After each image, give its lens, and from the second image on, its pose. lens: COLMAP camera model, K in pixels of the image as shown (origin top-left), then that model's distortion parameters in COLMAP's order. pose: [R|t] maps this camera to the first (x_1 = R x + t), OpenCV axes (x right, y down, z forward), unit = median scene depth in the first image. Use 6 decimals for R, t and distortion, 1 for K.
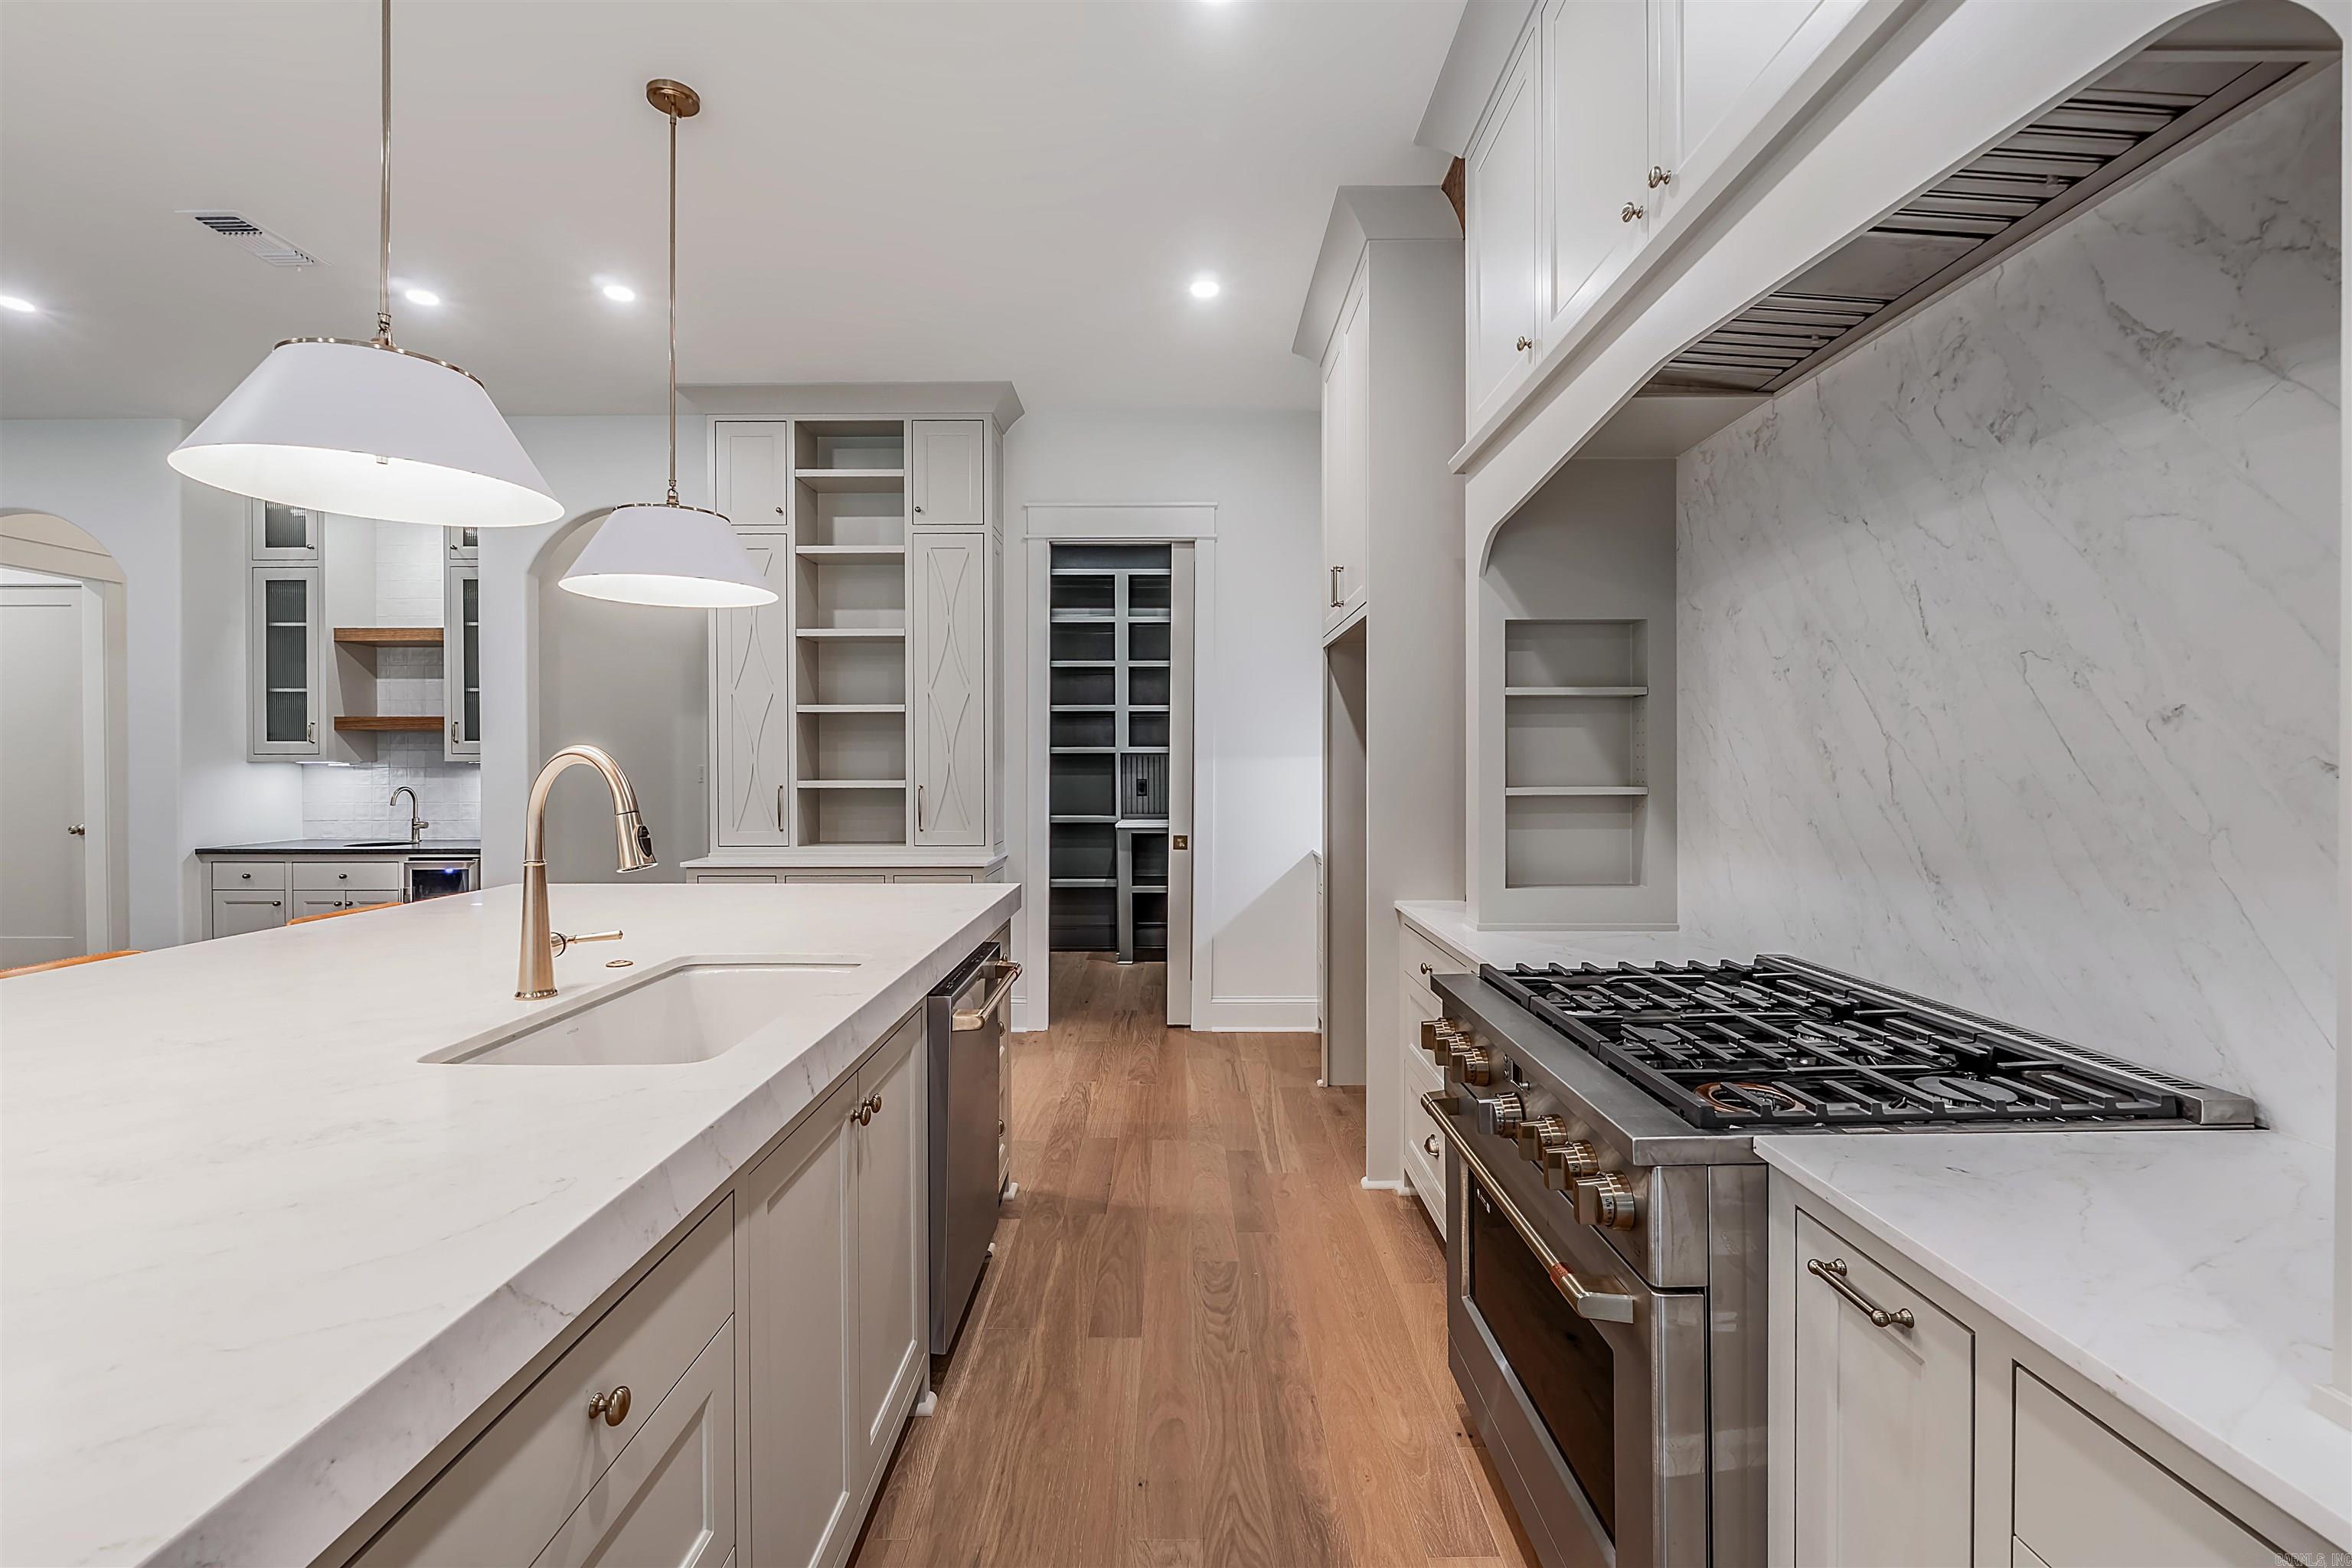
lens RADIAL K [[1024.7, 0, 1168.8], [0, 1024.7, 763.7], [0, 0, 1]] dist [-0.002840, -0.001319]
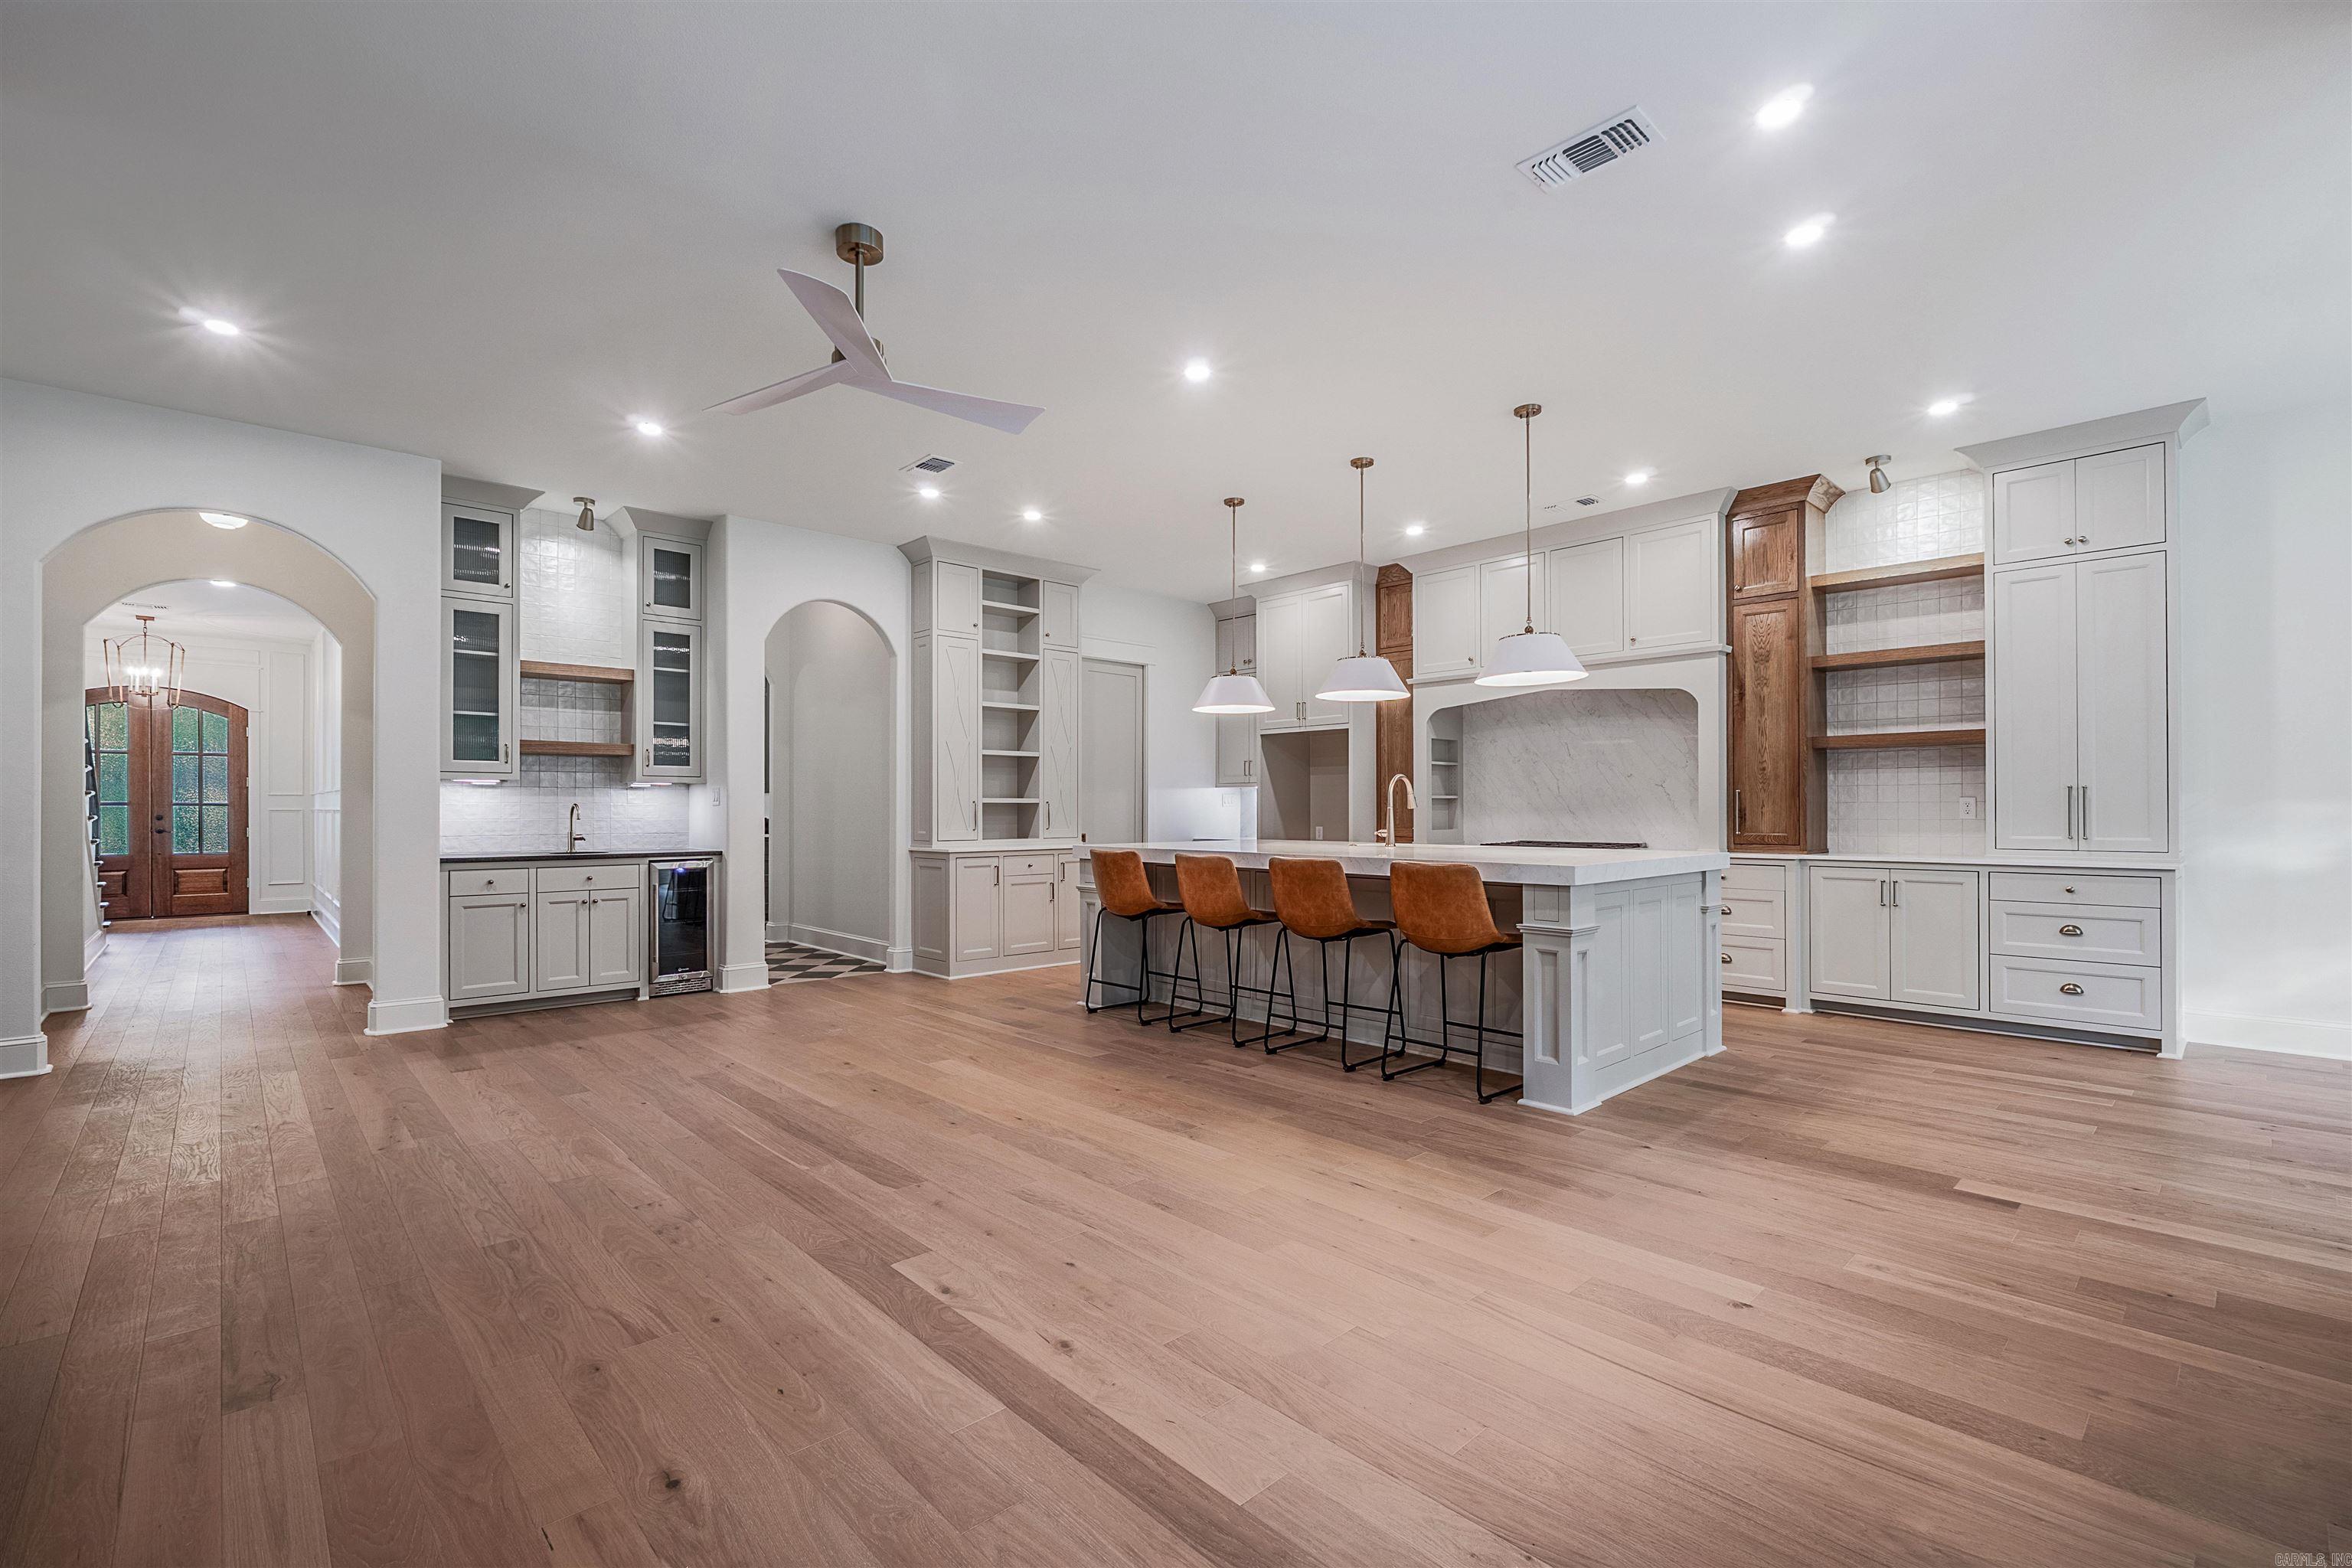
lens RADIAL K [[1024.7, 0, 1181.7], [0, 1024.7, 812.0], [0, 0, 1]] dist [-0.002840, -0.001319]
pose [[0.723464, -0.001285, 0.690361, -1.123832], [0.002337, 0.999997, -0.000587, 0.036336], [-0.690358, 0.002038, 0.723465, -0.314930]]
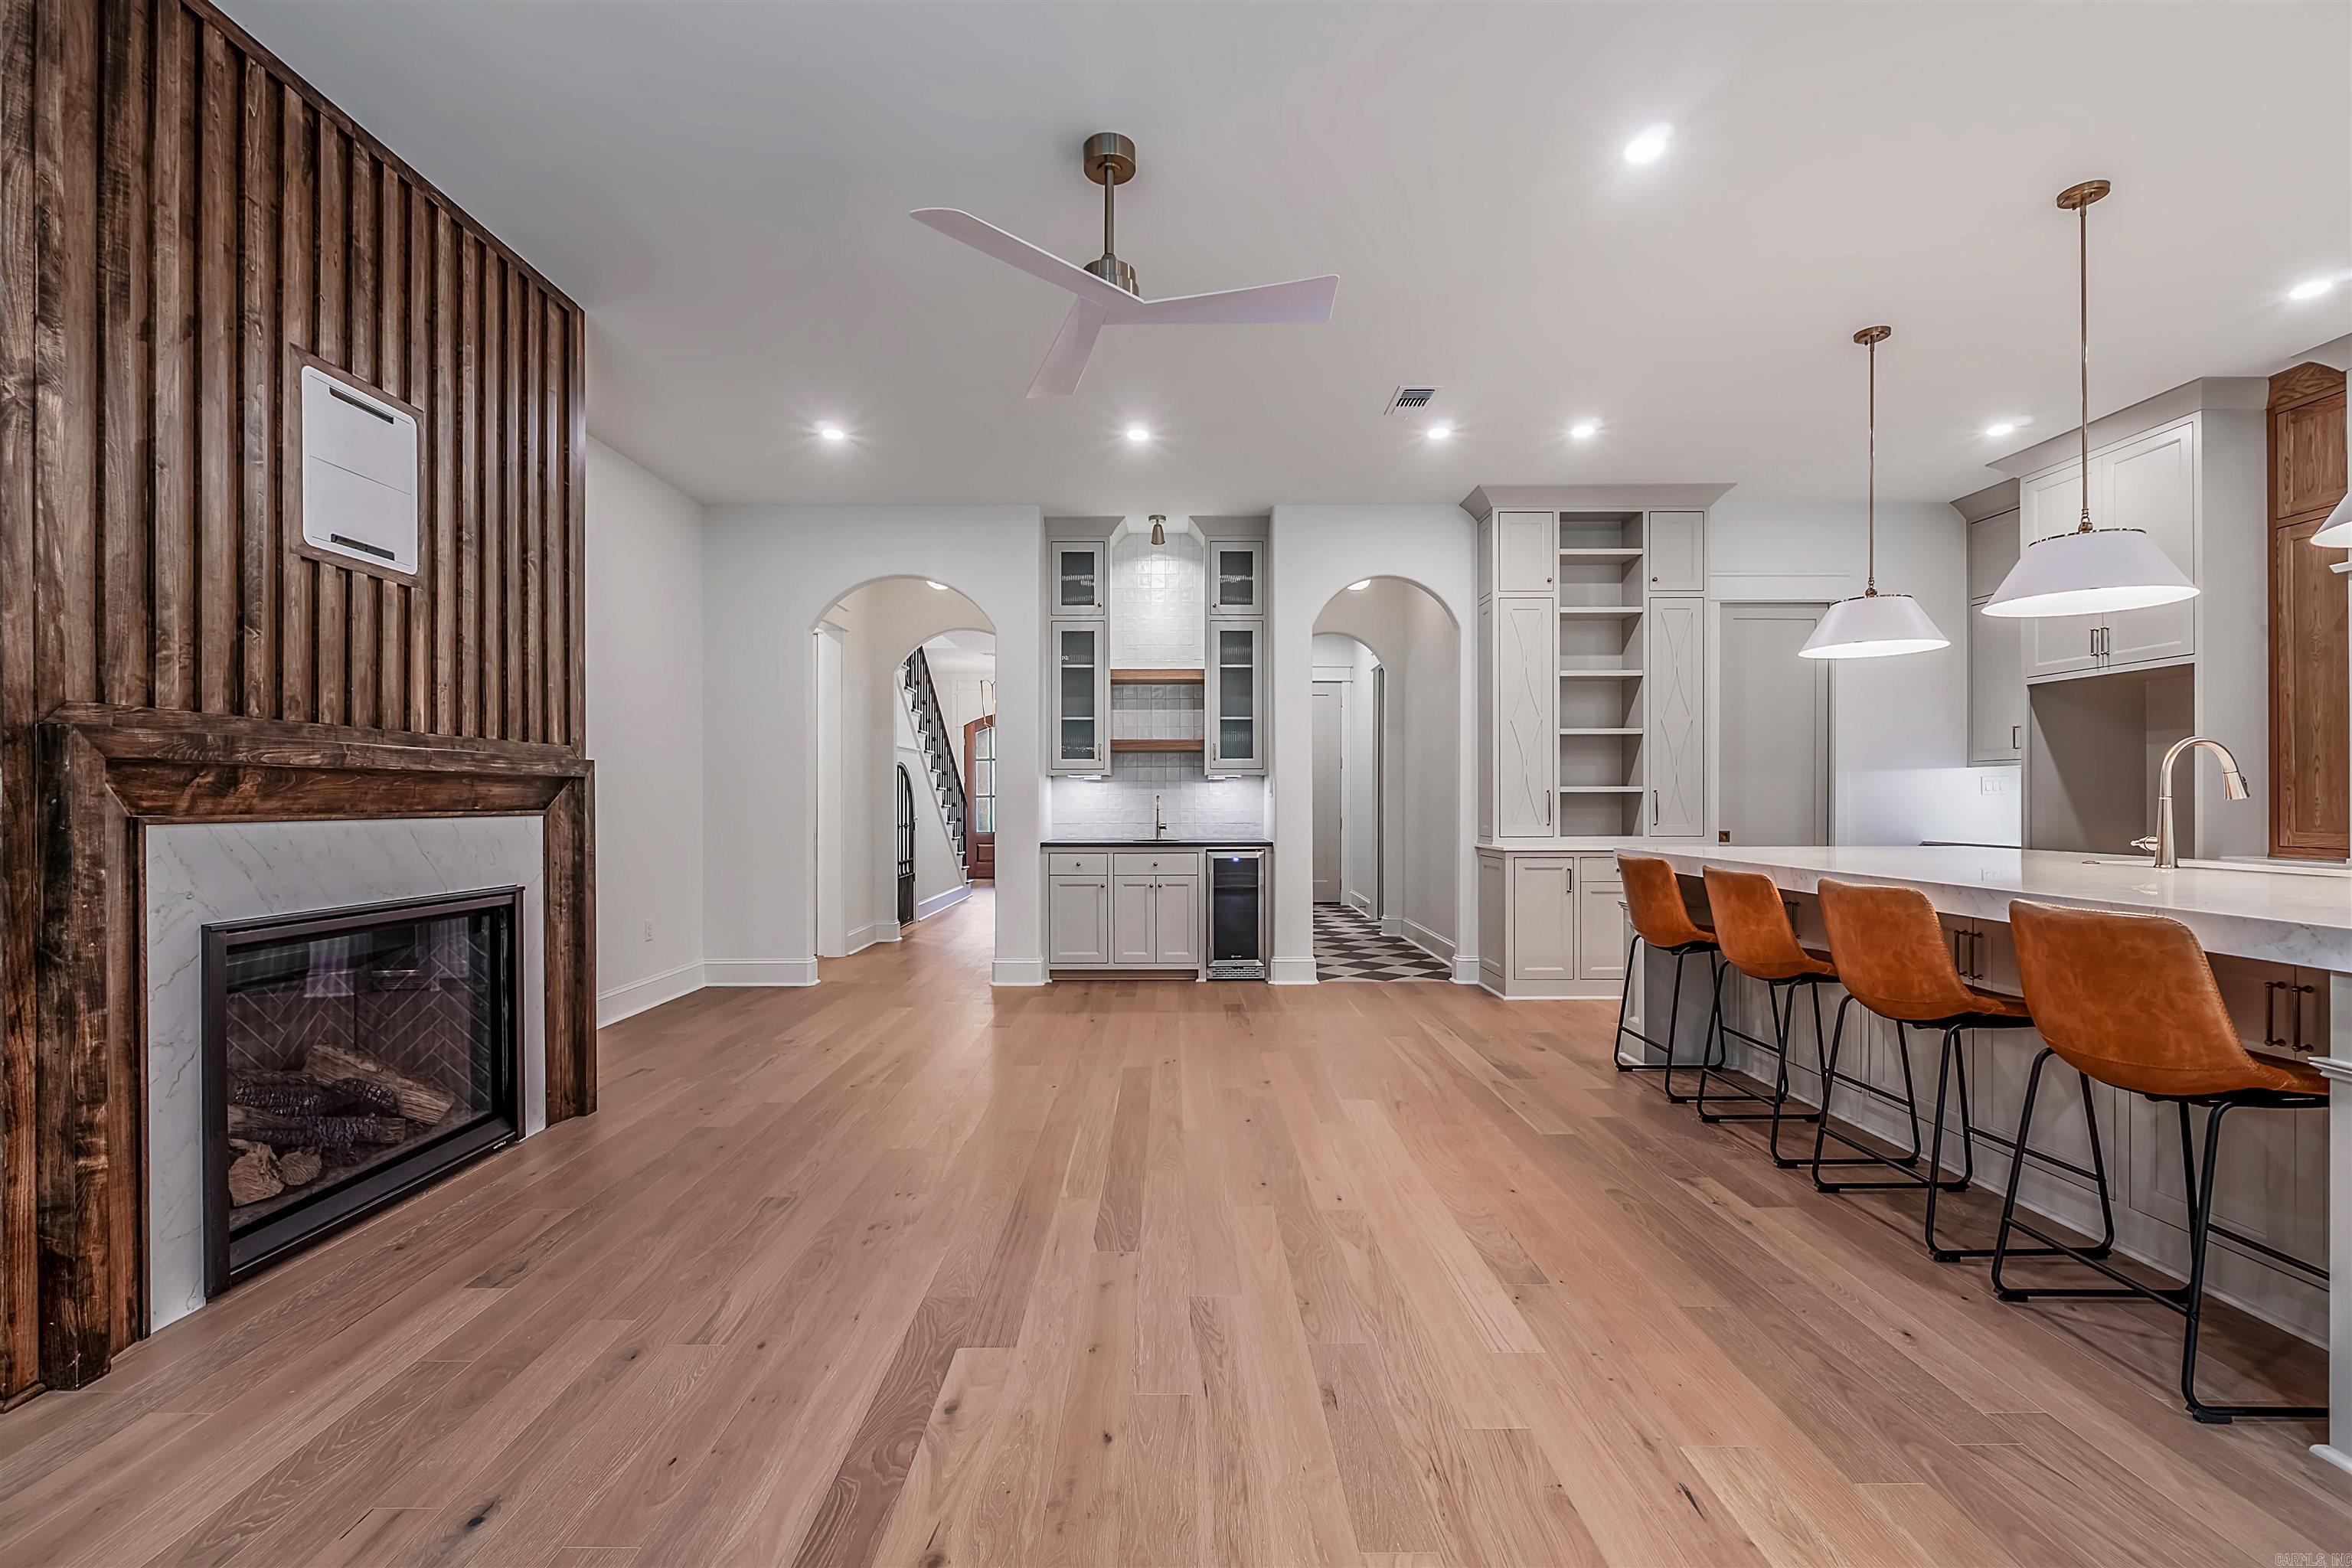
lens RADIAL K [[1024.7, 0, 1170.4], [0, 1024.7, 802.7], [0, 0, 1]] dist [-0.002840, -0.001319]
pose [[0.999960, -0.001655, 0.008844, -0.798426], [0.001659, 0.999999, -0.000410, 0.033603], [-0.008844, 0.000425, 0.999961, -0.275336]]
